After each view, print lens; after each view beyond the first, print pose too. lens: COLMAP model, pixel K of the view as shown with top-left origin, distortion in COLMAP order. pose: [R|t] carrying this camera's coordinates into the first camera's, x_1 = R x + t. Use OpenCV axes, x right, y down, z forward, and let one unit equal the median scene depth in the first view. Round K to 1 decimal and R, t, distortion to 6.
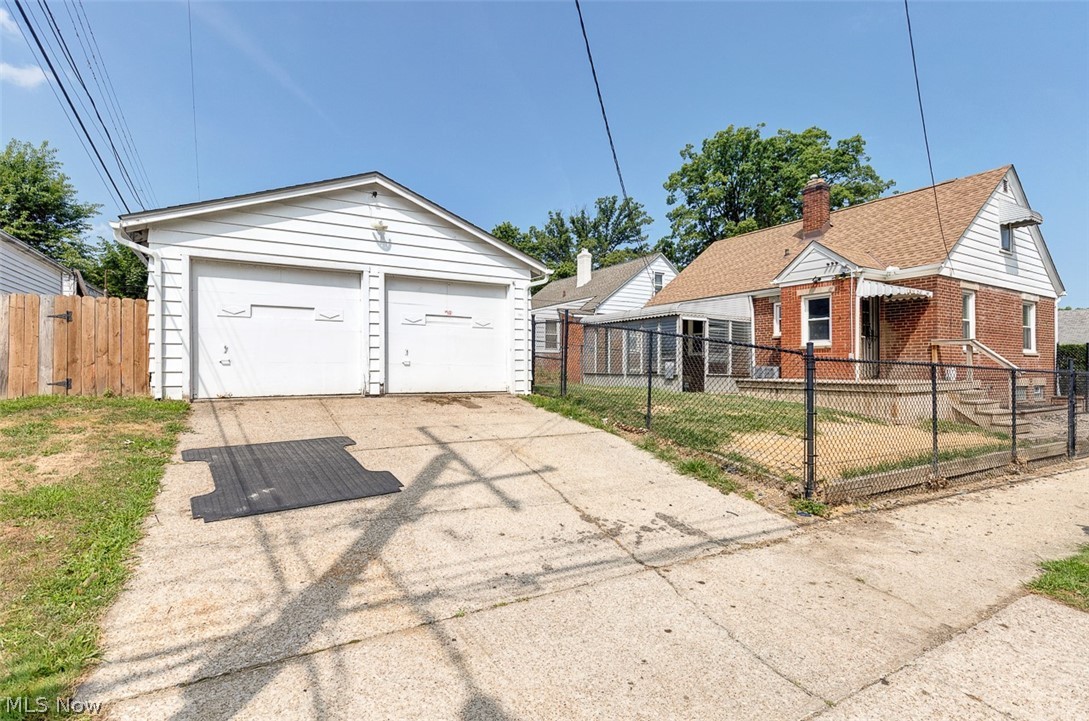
lens RADIAL K [[531.7, 0, 540.4], [0, 531.7, 359.1], [0, 0, 1]] dist [-0.006242, 0.000689]
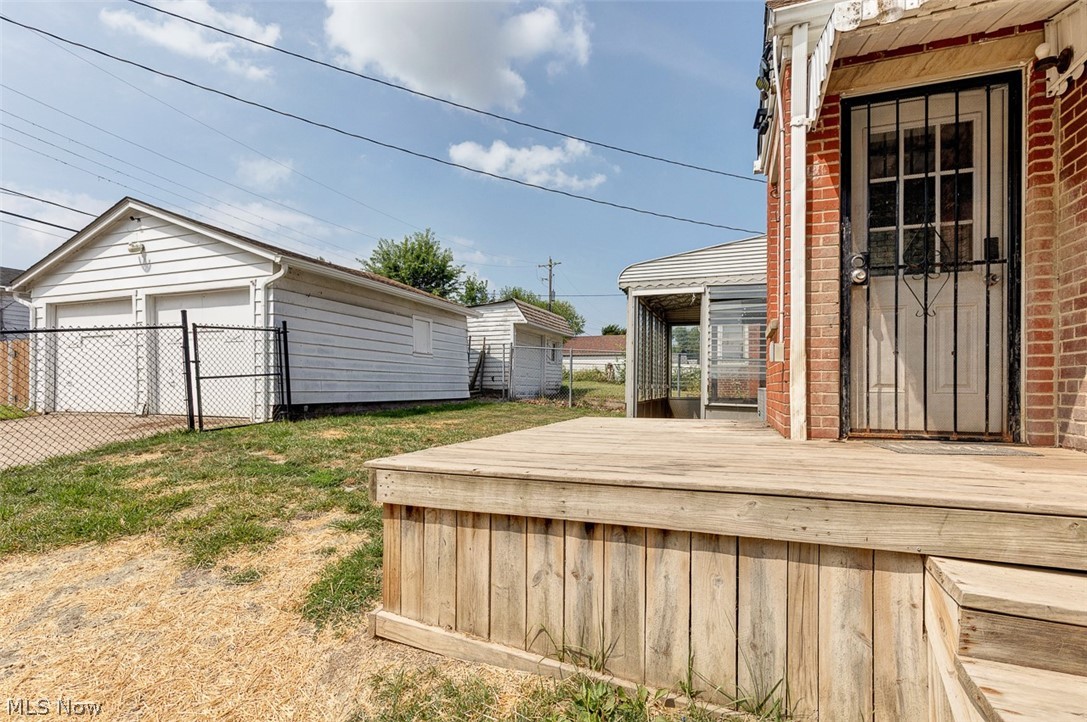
lens RADIAL K [[502.2, 0, 517.5], [0, 502.2, 385.5], [0, 0, 1]] dist [0.002591, -0.002489]
pose [[0.633742, 0.003047, -0.773538, 0.555363], [0.012675, 0.999817, 0.014322, 0.003818], [0.773441, -0.018881, 0.633587, 0.581851]]
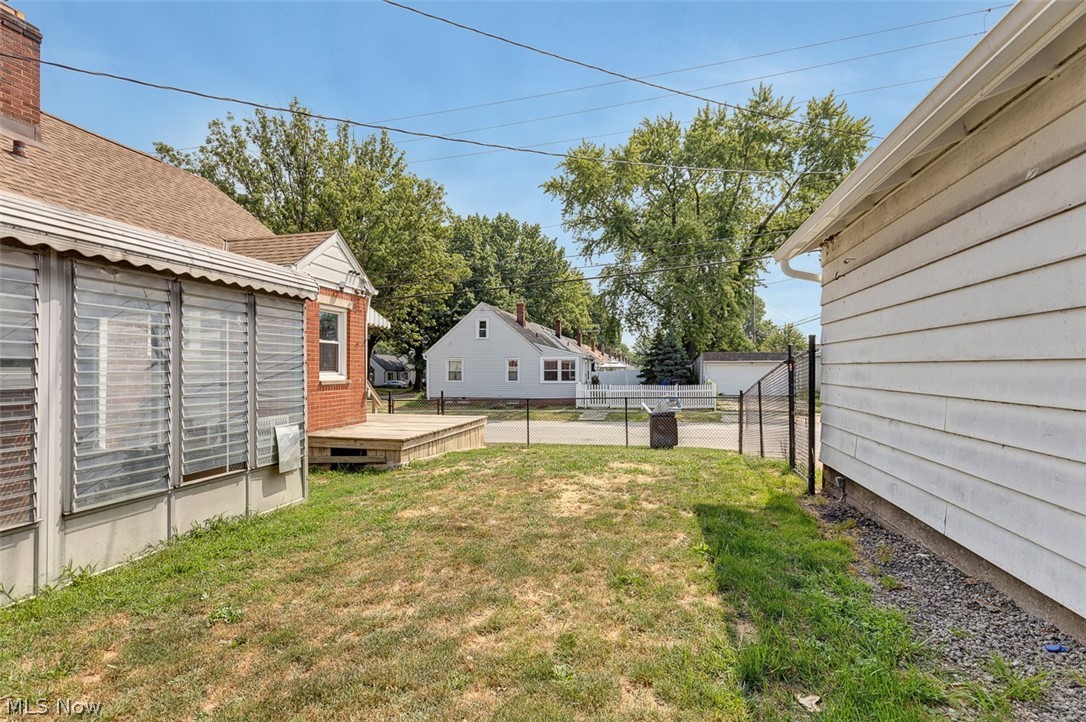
lens RADIAL K [[501.7, 0, 543.0], [0, 501.7, 364.3], [0, 0, 1]] dist [0.002591, -0.002489]
pose [[-0.716846, 0.007425, 0.697192, -0.117597], [-0.010601, 0.999712, -0.021548, -0.030082], [-0.697151, -0.022838, -0.716561, 1.098105]]
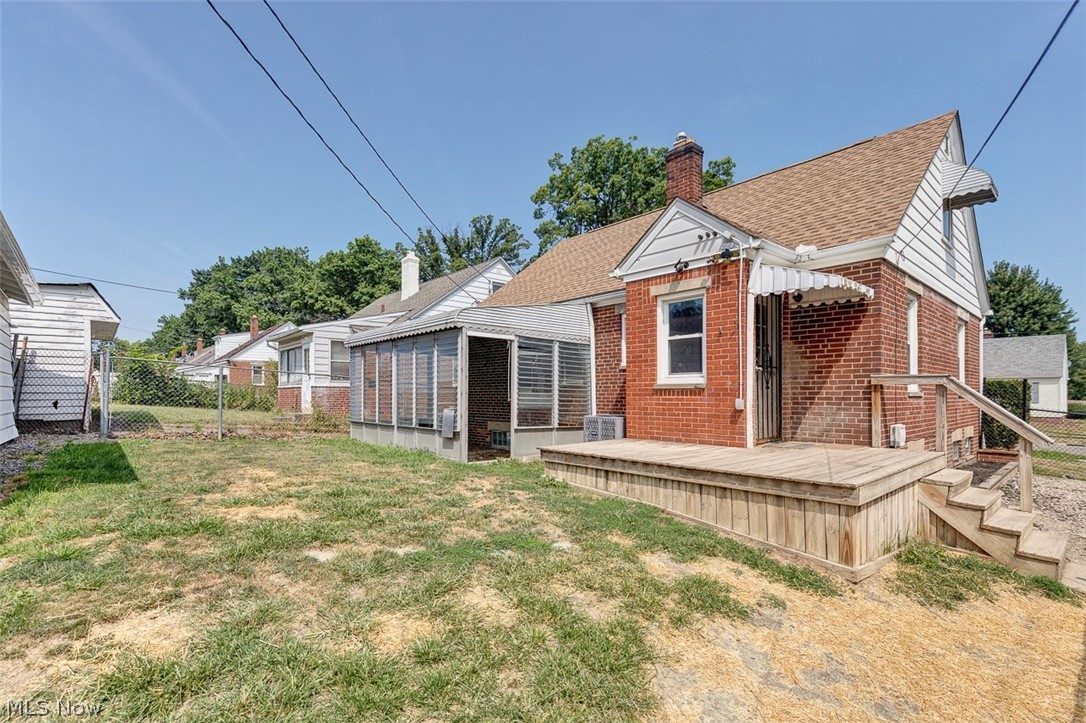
lens RADIAL K [[501.7, 0, 542.5], [0, 501.7, 389.2], [0, 0, 1]] dist [0.002591, -0.002489]
pose [[0.980959, -0.000188, 0.194216, 0.233121], [-0.001037, 0.999980, 0.006203, -0.019324], [-0.194214, -0.006286, 0.980939, 0.432964]]
